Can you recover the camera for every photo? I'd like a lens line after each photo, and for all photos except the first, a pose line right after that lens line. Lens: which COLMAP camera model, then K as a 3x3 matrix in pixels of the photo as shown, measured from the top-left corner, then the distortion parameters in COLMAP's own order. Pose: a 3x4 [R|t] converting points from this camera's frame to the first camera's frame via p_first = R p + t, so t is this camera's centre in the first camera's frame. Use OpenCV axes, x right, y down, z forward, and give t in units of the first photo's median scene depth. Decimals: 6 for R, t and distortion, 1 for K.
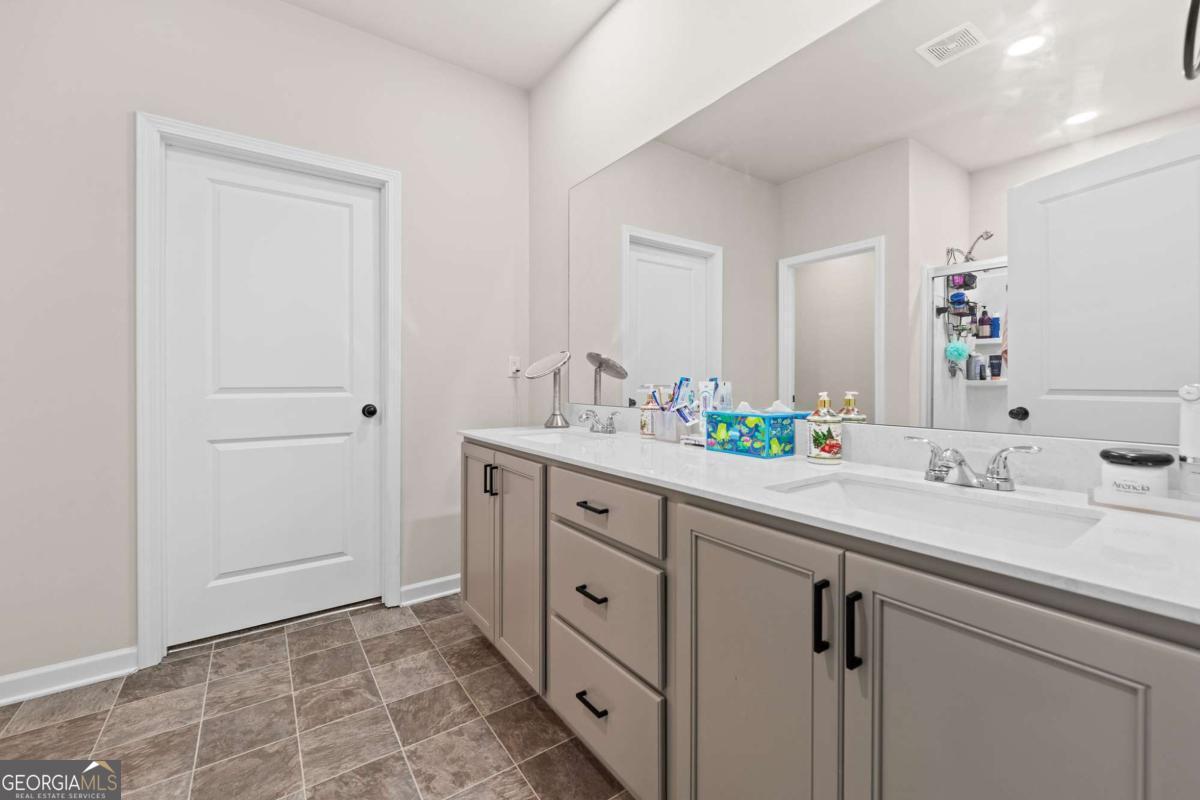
lens RADIAL K [[491.0, 0, 591.2], [0, 491.0, 391.9], [0, 0, 1]] dist [-0.003419, -0.000059]
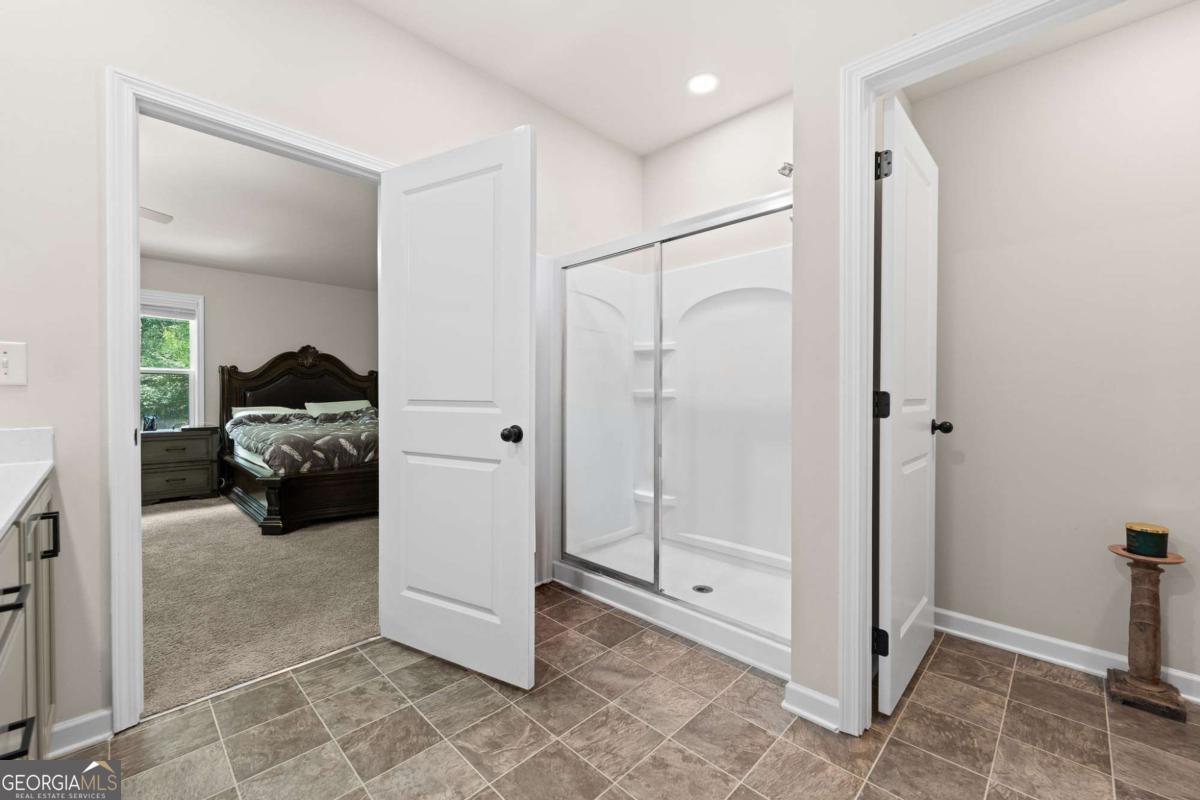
lens RADIAL K [[491.0, 0, 600.0], [0, 491.0, 394.5], [0, 0, 1]] dist [-0.003419, -0.000059]
pose [[-0.981724, 0.001834, -0.190301, -0.542306], [-0.002814, 0.999704, 0.024148, -0.046322], [0.190289, 0.024242, -0.981429, 1.989323]]
